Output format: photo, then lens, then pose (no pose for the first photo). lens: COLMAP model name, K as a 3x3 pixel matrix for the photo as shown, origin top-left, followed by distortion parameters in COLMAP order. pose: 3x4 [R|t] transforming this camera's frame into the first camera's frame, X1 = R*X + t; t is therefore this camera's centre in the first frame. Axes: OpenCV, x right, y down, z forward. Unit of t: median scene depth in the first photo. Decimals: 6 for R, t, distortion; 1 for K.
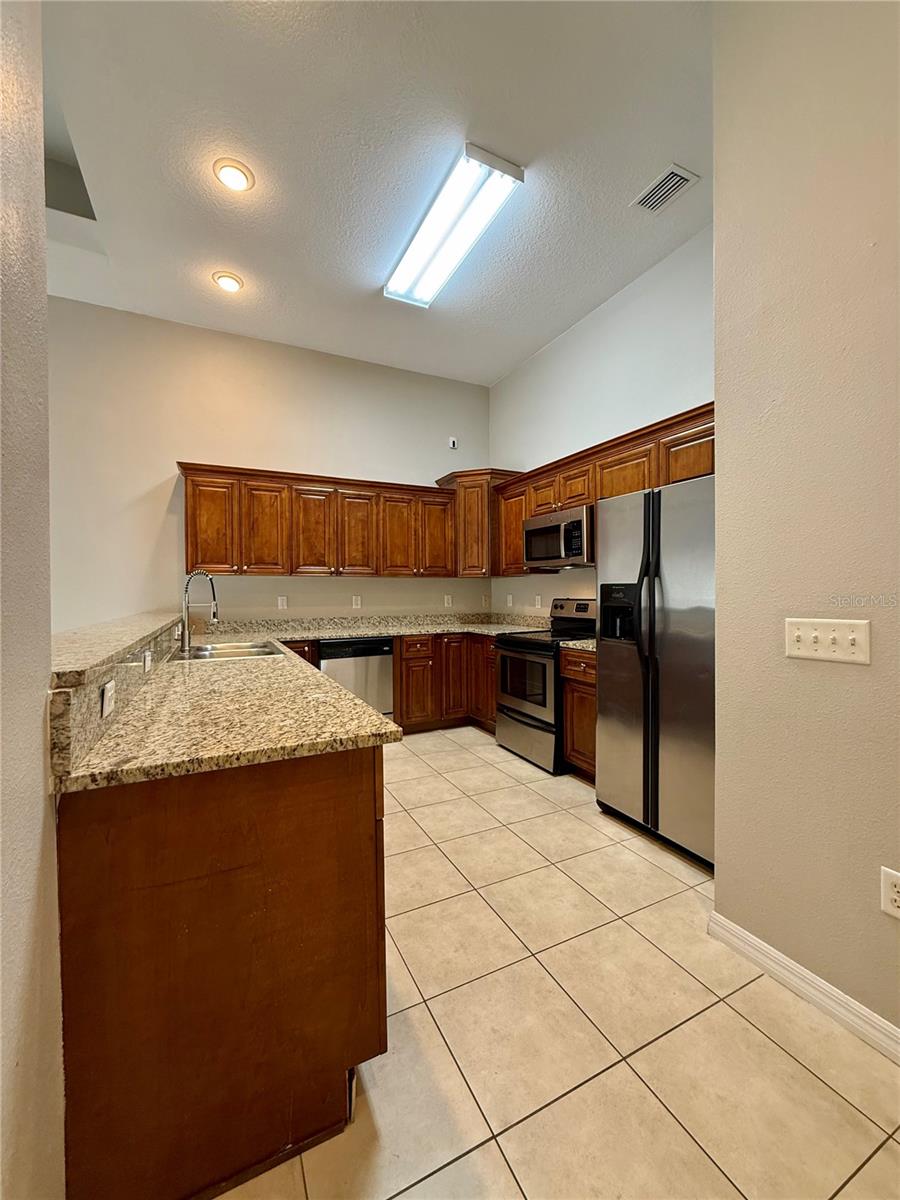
lens RADIAL K [[478.8, 0, 451.5], [0, 478.8, 595.7], [0, 0, 1]] dist [0.001156, 0.000355]
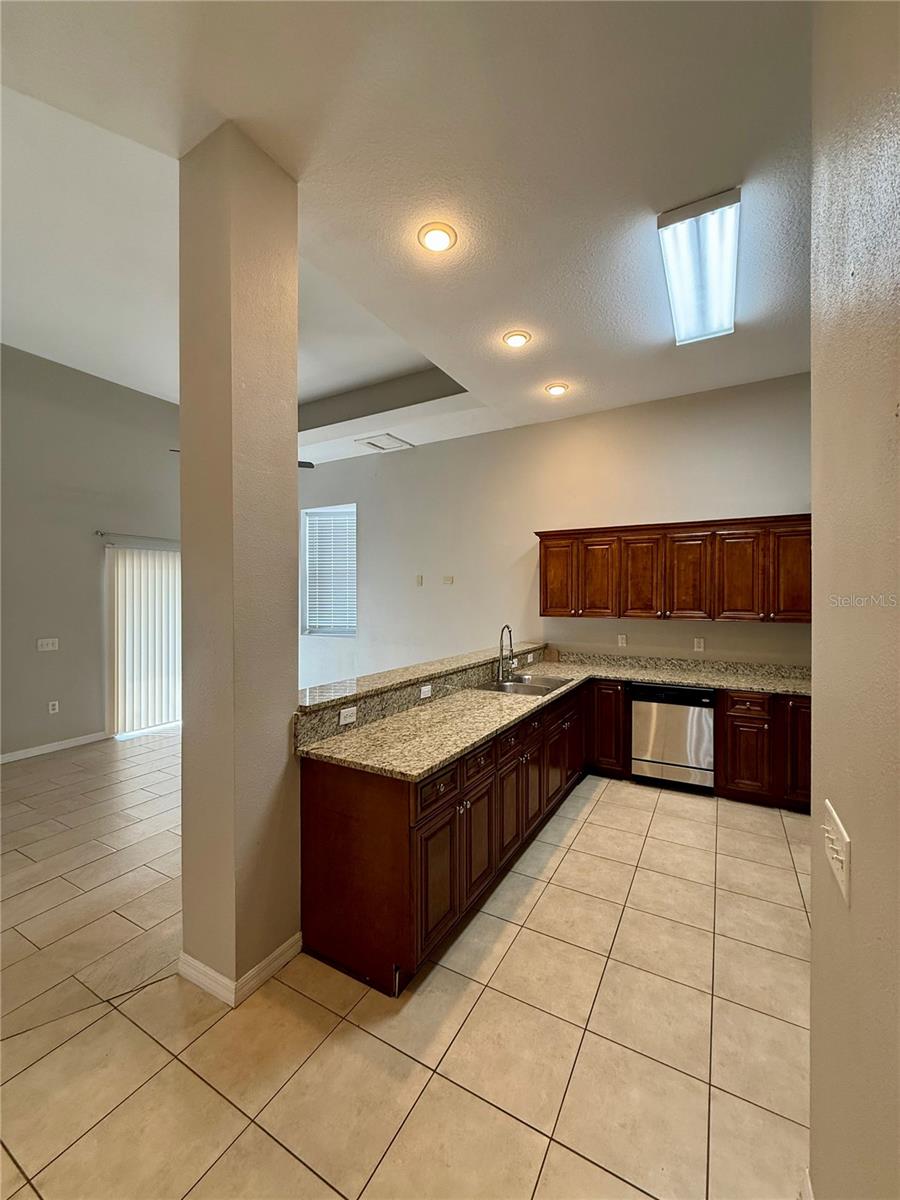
lens RADIAL K [[478.8, 0, 451.5], [0, 478.8, 595.7], [0, 0, 1]] dist [0.001156, 0.000355]
pose [[0.562904, 0.009113, -0.826472, 0.377478], [-0.013321, 0.999909, 0.001953, -0.095790], [0.826415, 0.009910, 0.562975, 0.057440]]
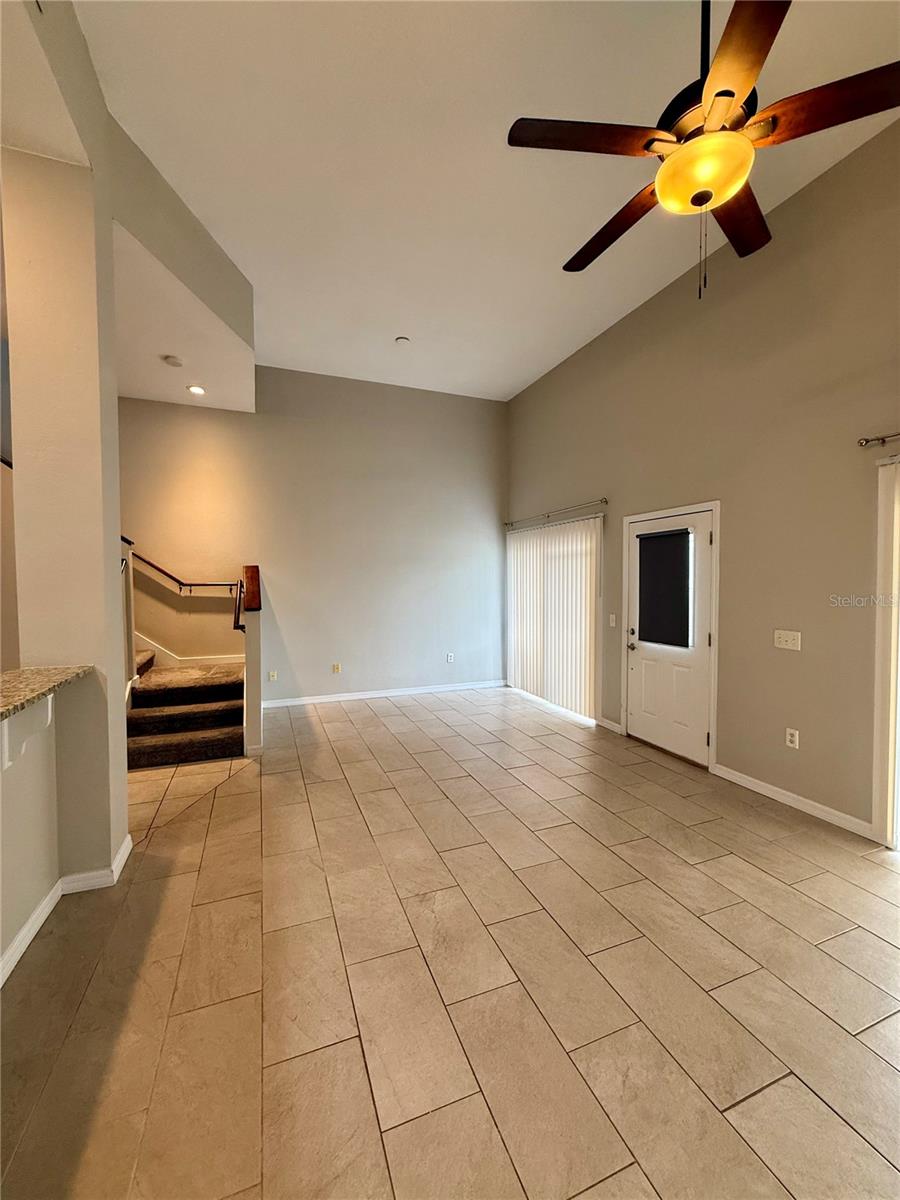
lens RADIAL K [[478.8, 0, 451.5], [0, 478.8, 595.7], [0, 0, 1]] dist [0.001156, 0.000355]
pose [[-0.996886, 0.007141, 0.078532, -0.762525], [0.011059, 0.998710, 0.049568, -0.072795], [-0.078077, 0.050282, -0.995679, 0.756656]]
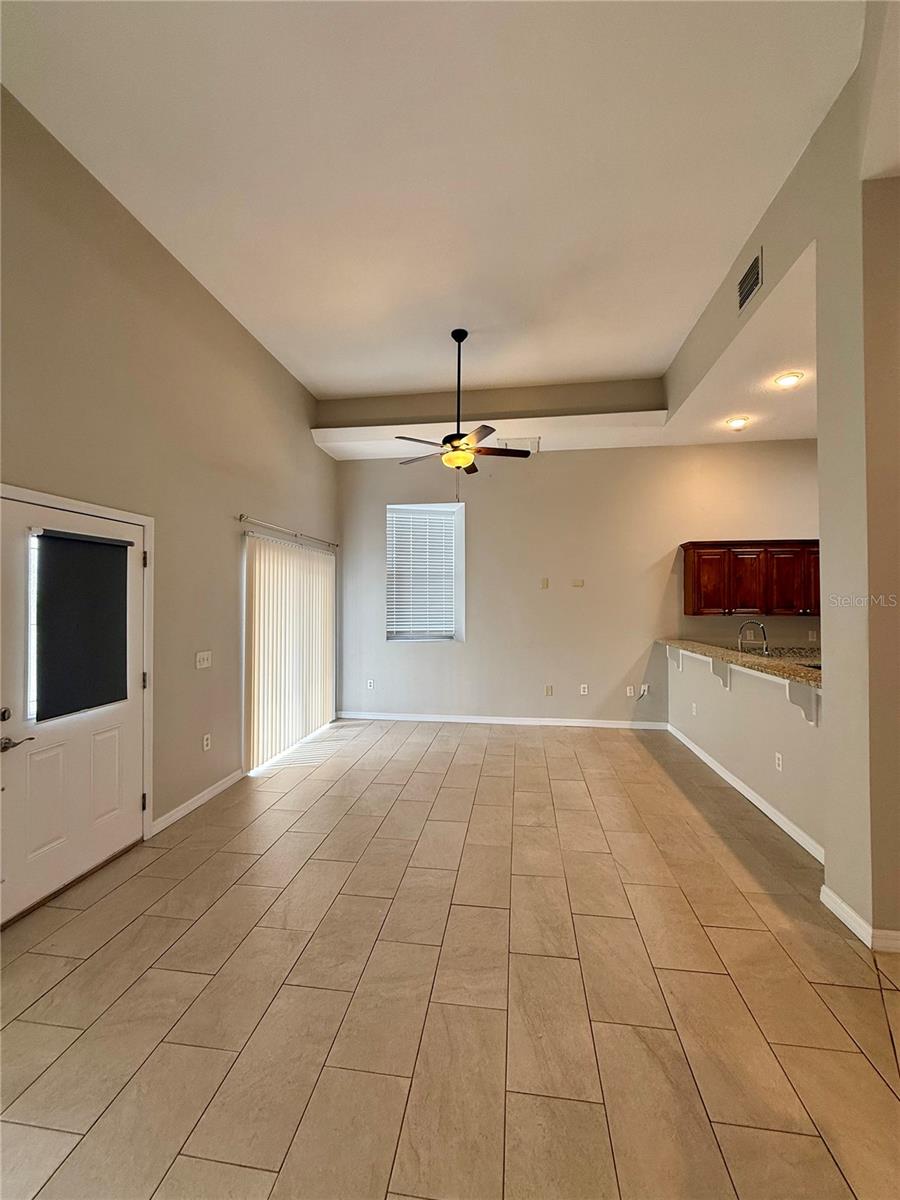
lens RADIAL K [[469.0, 0, 455.8], [0, 469.0, 600.4], [0, 0, 1]] dist [-0.000298, -0.000131]
pose [[0.827464, 0.003355, -0.561508, -0.331445], [-0.012387, 0.999848, -0.012281, -0.061824], [0.561381, 0.017118, 0.827380, -0.605576]]
